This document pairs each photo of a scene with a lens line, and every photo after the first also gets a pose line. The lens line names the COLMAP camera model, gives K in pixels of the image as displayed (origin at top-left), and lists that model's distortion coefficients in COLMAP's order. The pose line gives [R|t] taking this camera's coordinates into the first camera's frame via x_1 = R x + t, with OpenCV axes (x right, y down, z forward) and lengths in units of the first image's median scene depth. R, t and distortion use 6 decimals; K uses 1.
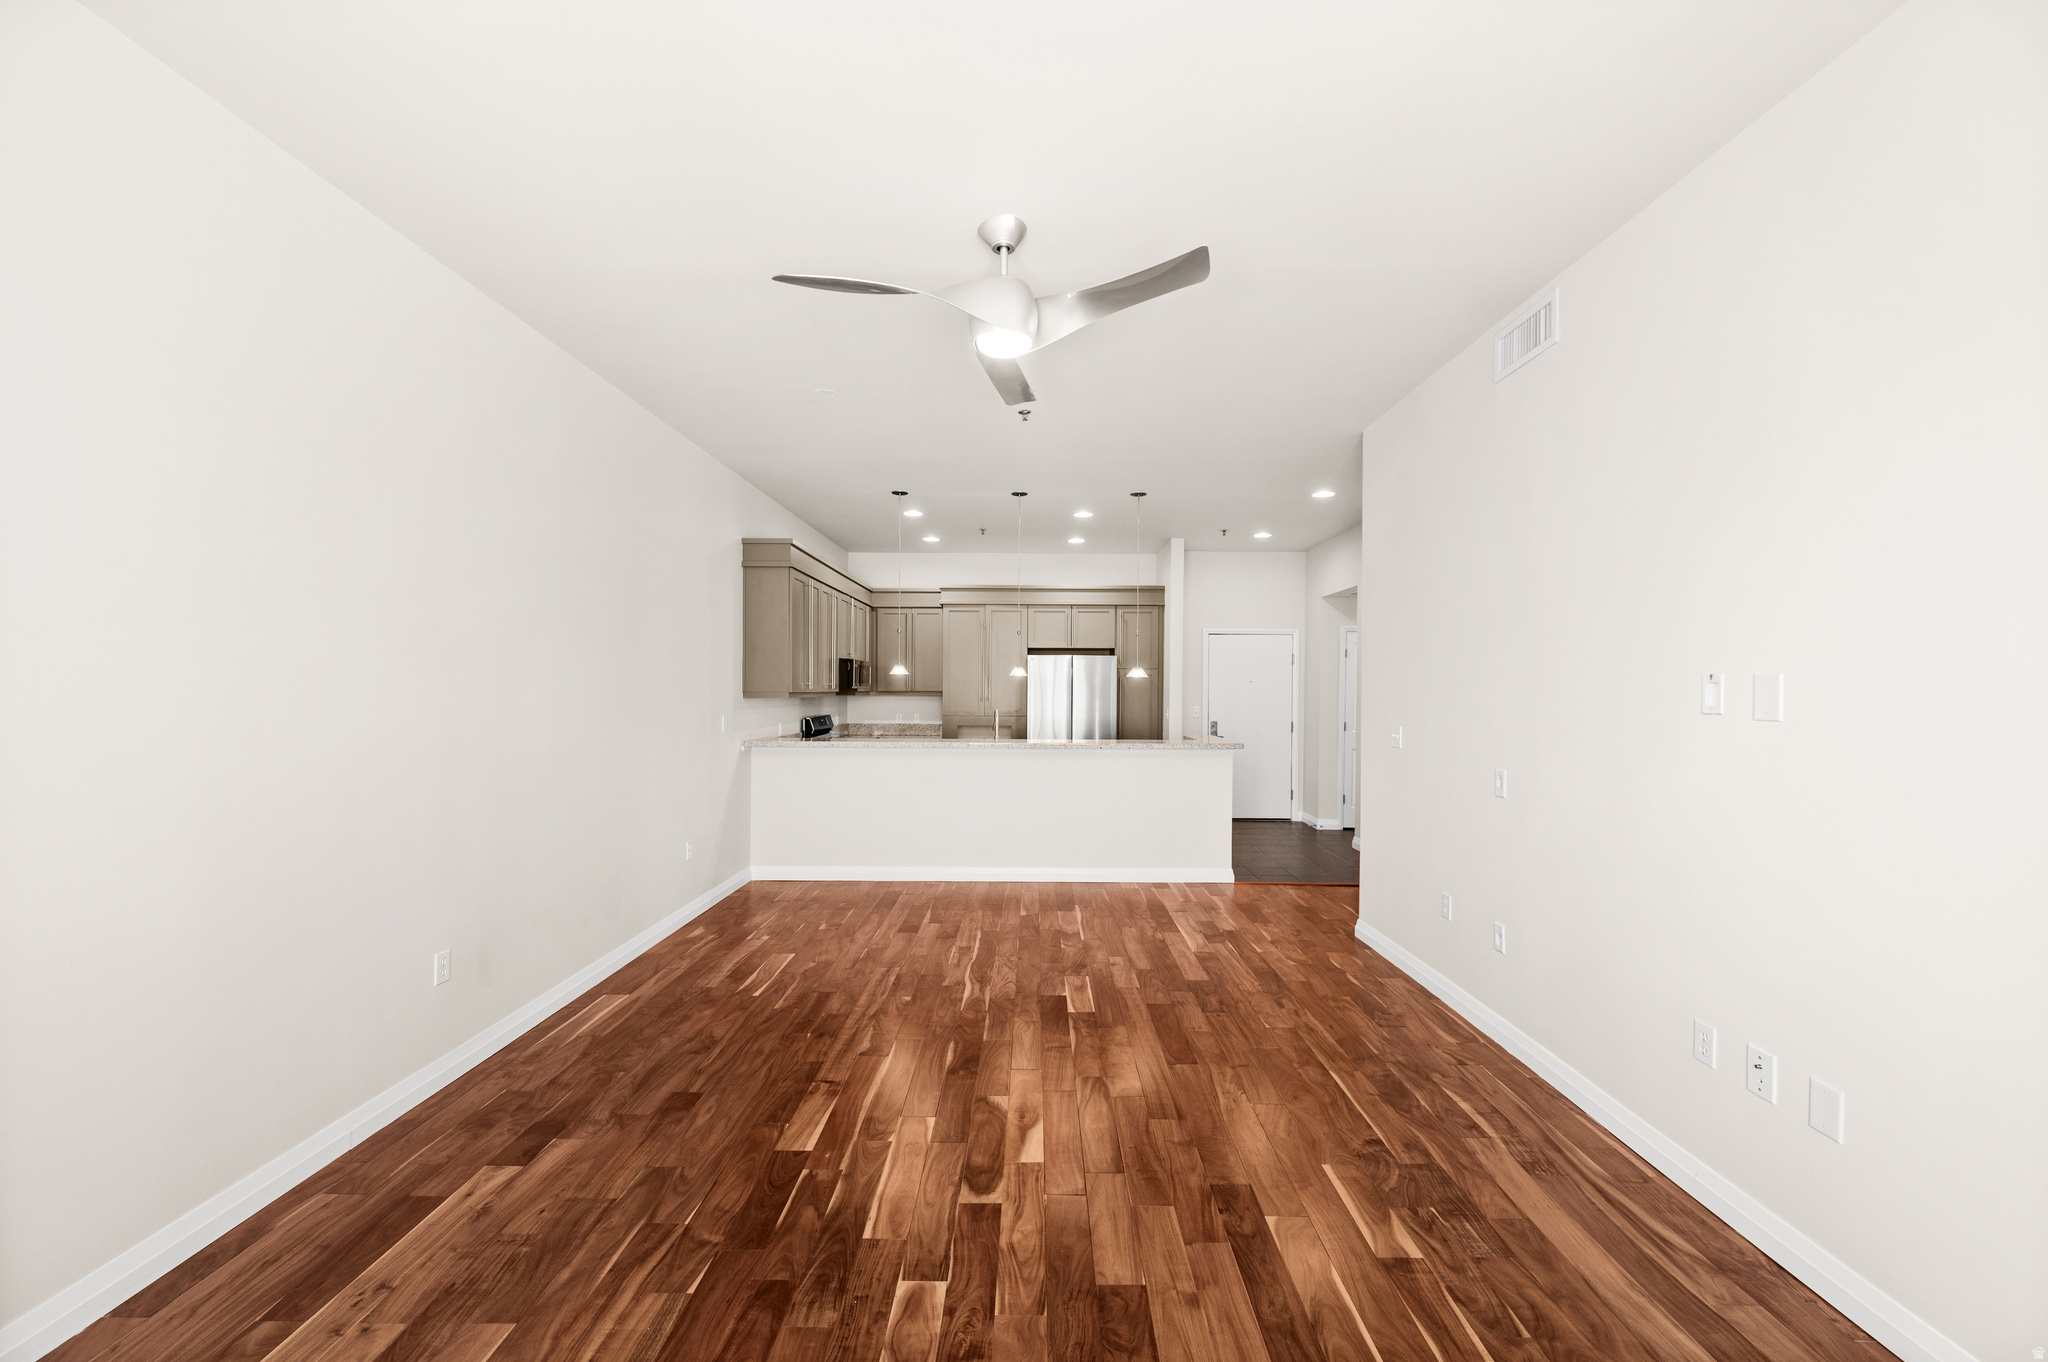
lens RADIAL K [[812.2, 0, 1028.9], [0, 812.2, 693.2], [0, 0, 1]] dist [-0.000293, -0.000482]
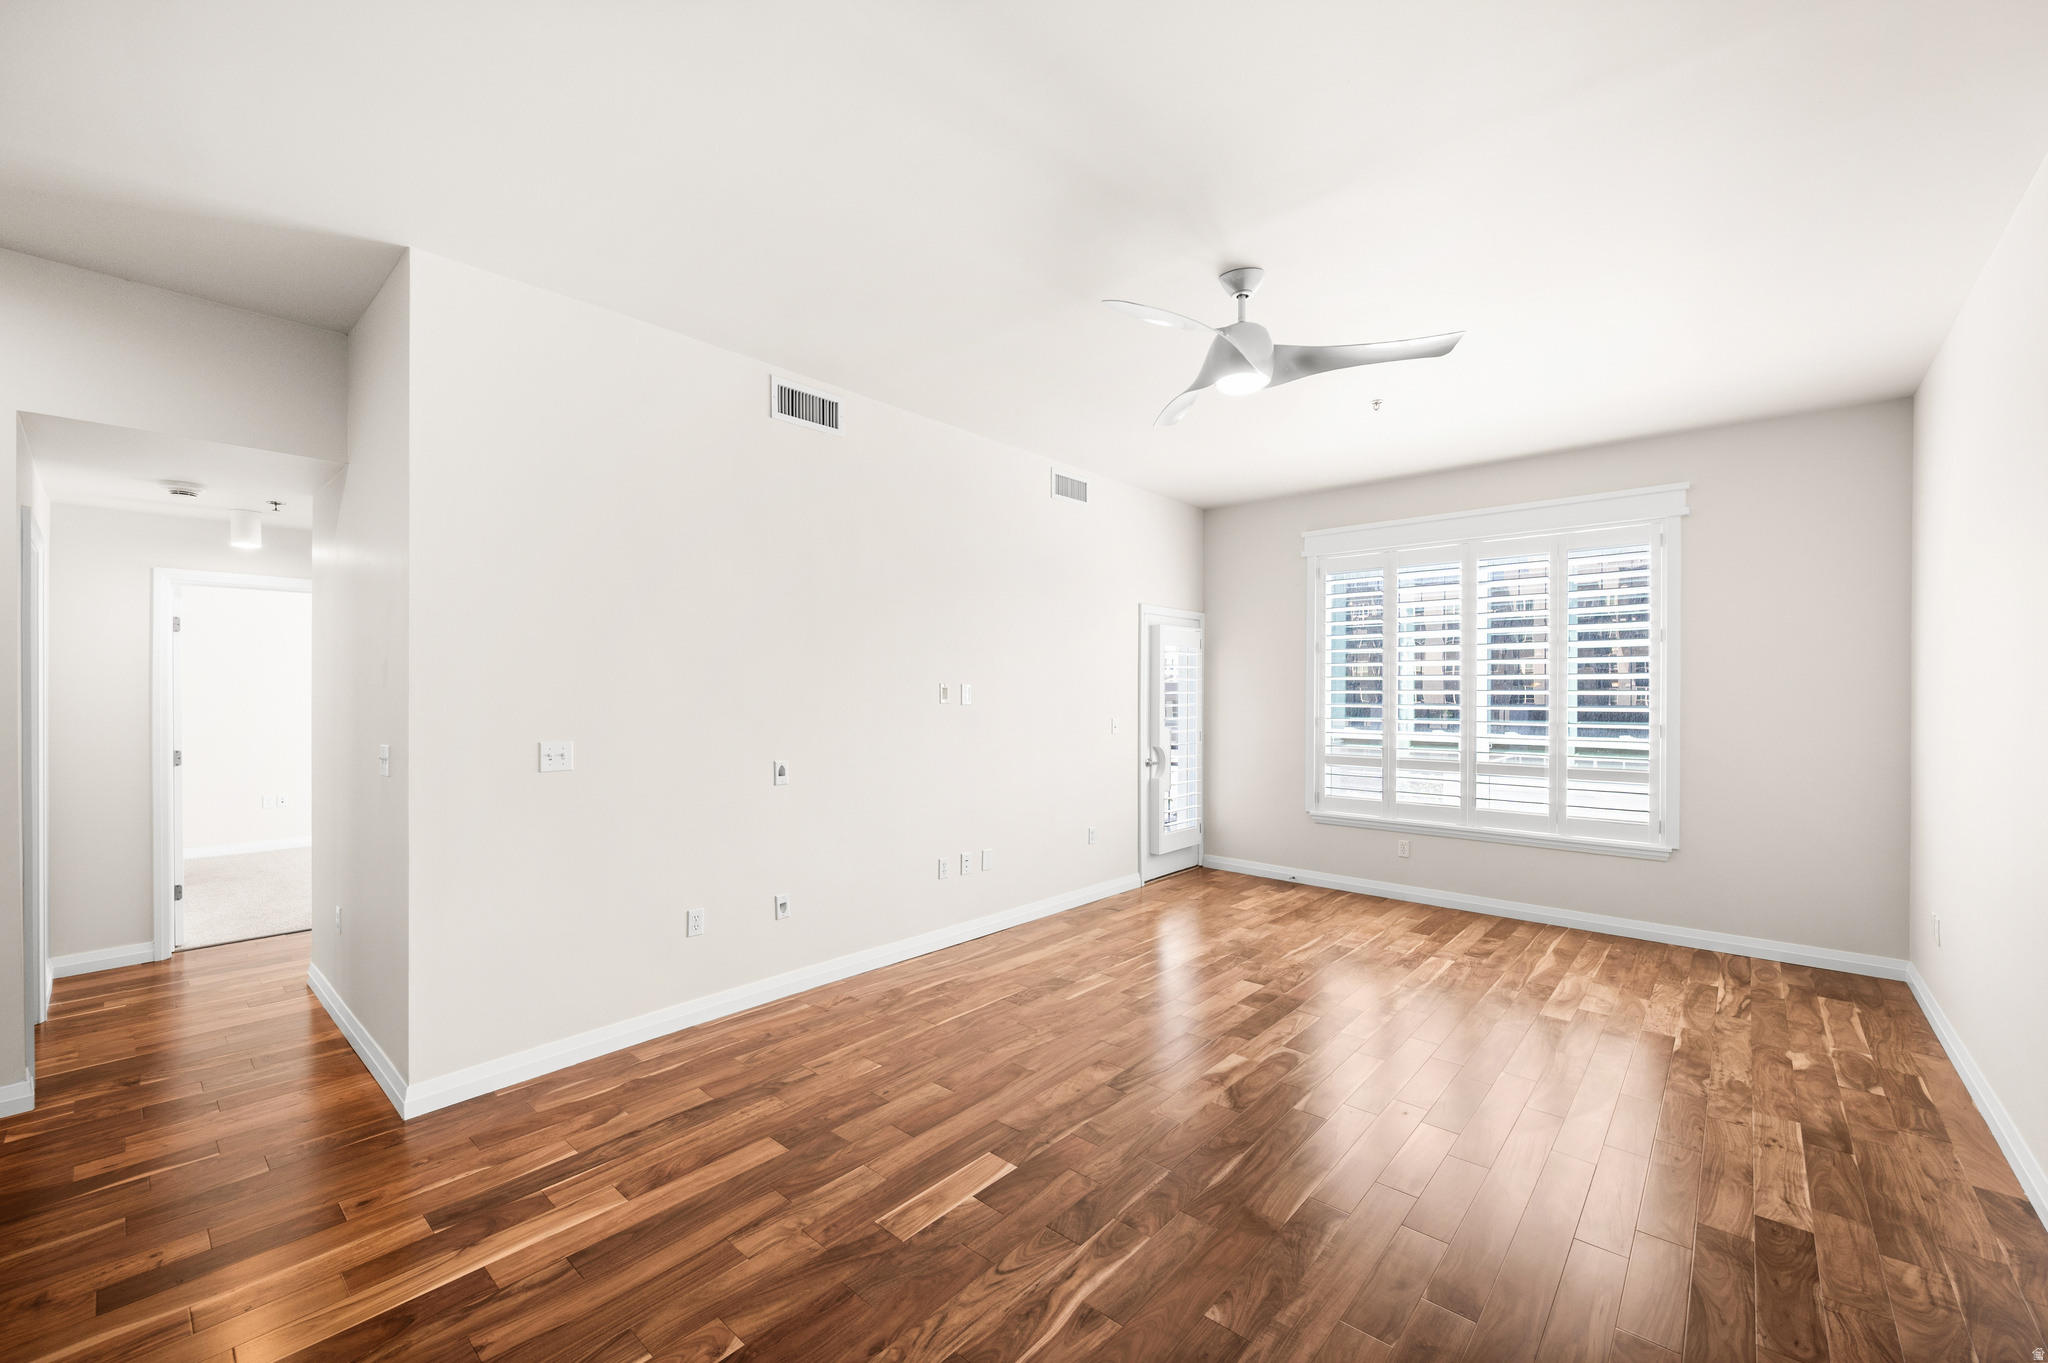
lens RADIAL K [[812.2, 0, 1028.9], [0, 812.2, 693.7], [0, 0, 1]] dist [-0.000293, -0.000482]
pose [[-0.754298, -0.007578, 0.656488, -0.195352], [-0.000583, 0.999941, 0.010873, -0.006229], [-0.656532, 0.007818, -0.754258, 0.727161]]
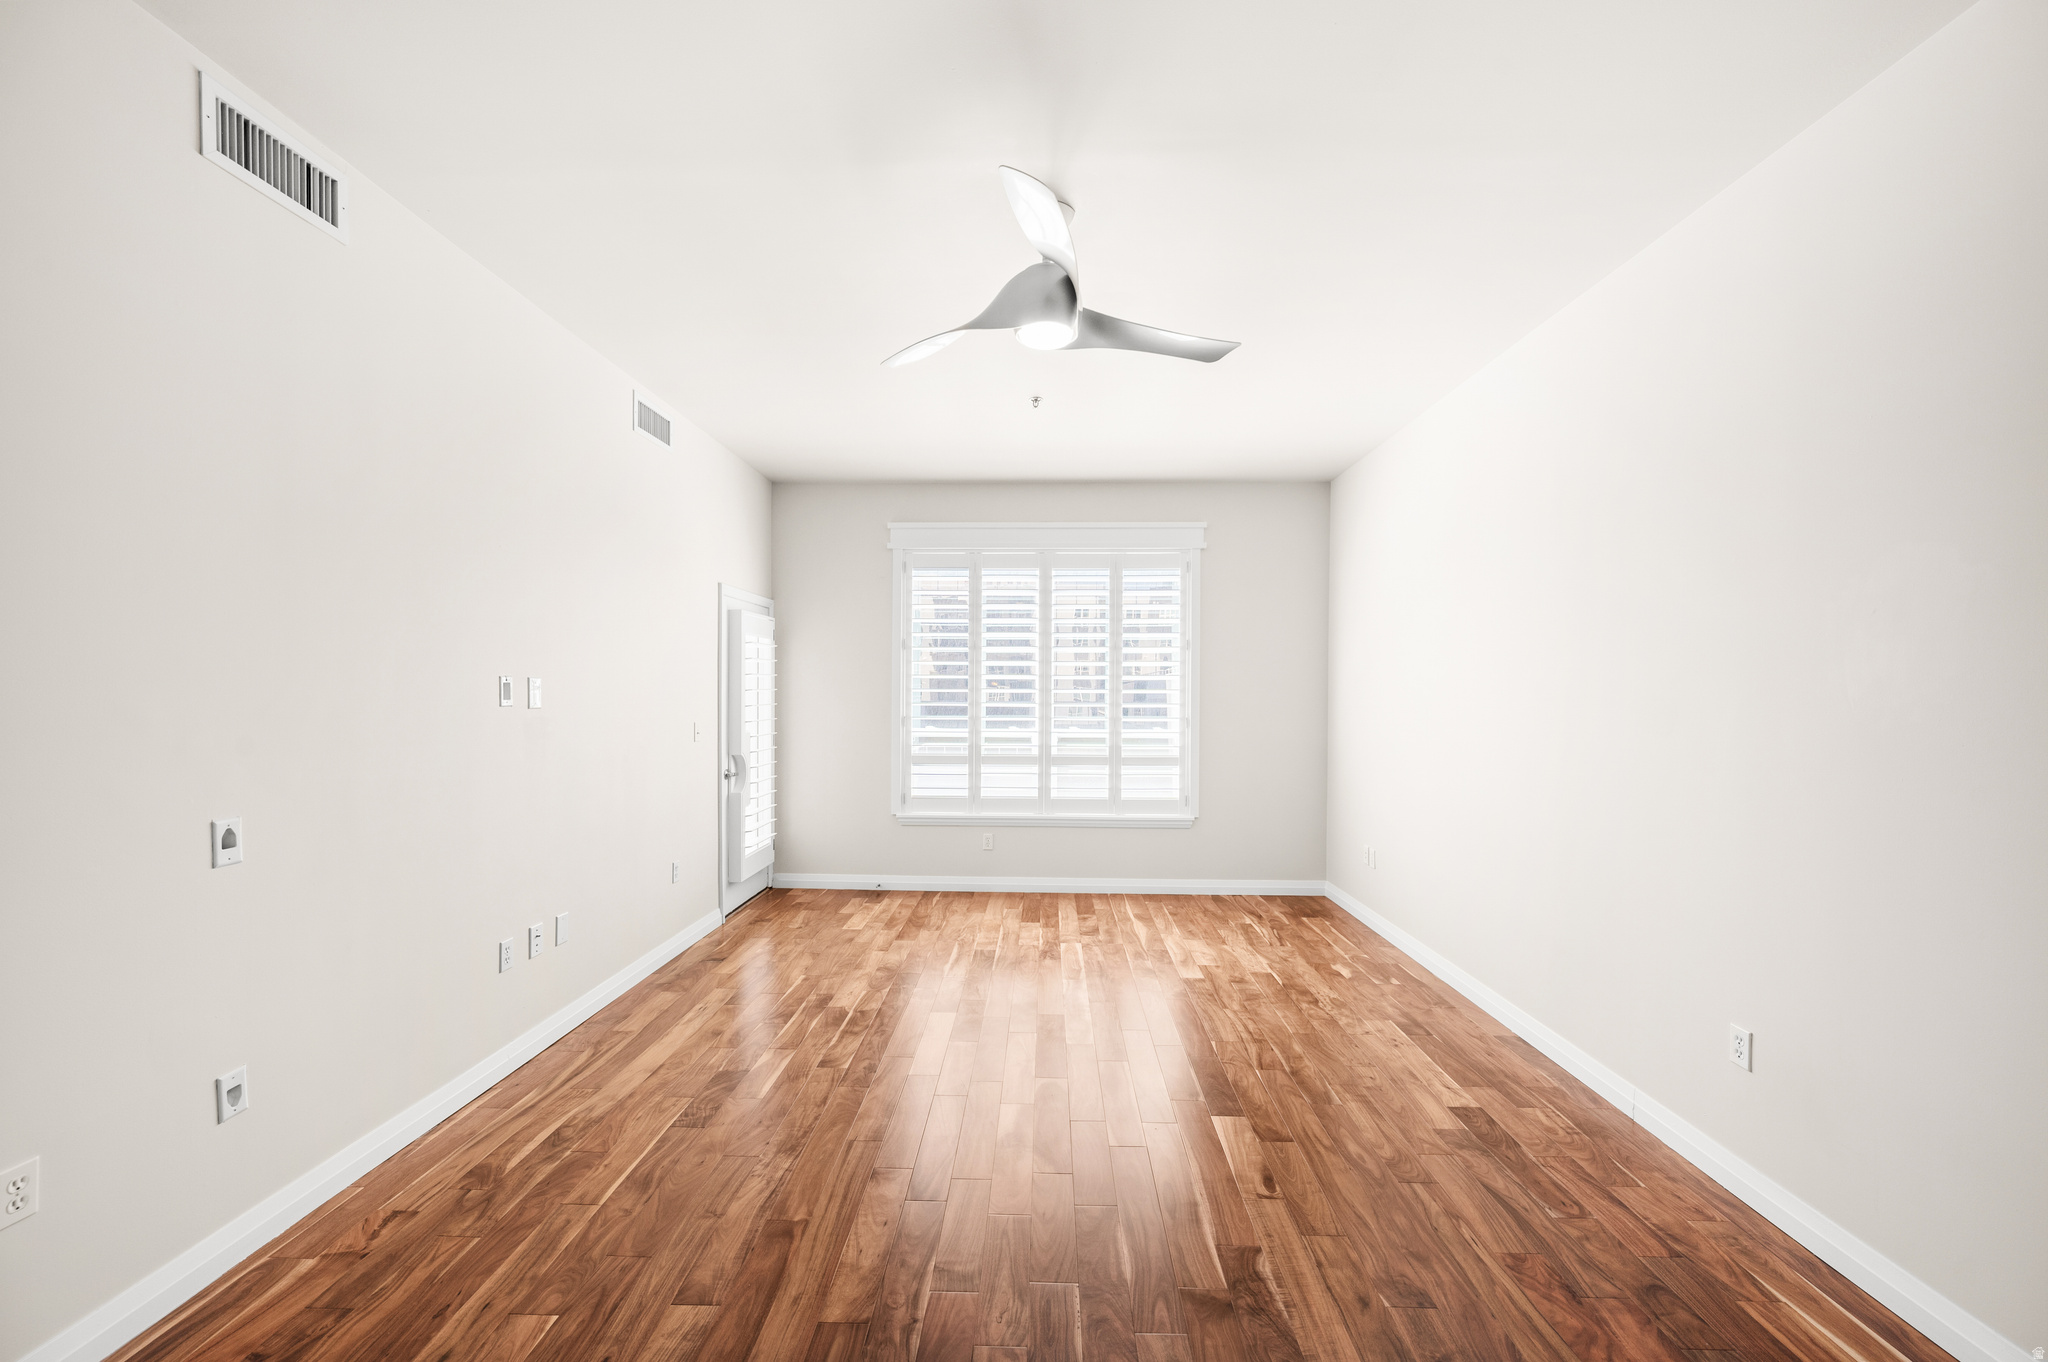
lens RADIAL K [[808.6, 0, 1020.5], [0, 808.6, 700.0], [0, 0, 1]] dist [-0.001535, -0.000516]
pose [[-0.999655, -0.009328, 0.024560, -0.010992], [-0.008879, 0.999793, 0.018324, -0.005097], [-0.024726, 0.018100, -0.999530, 0.703917]]
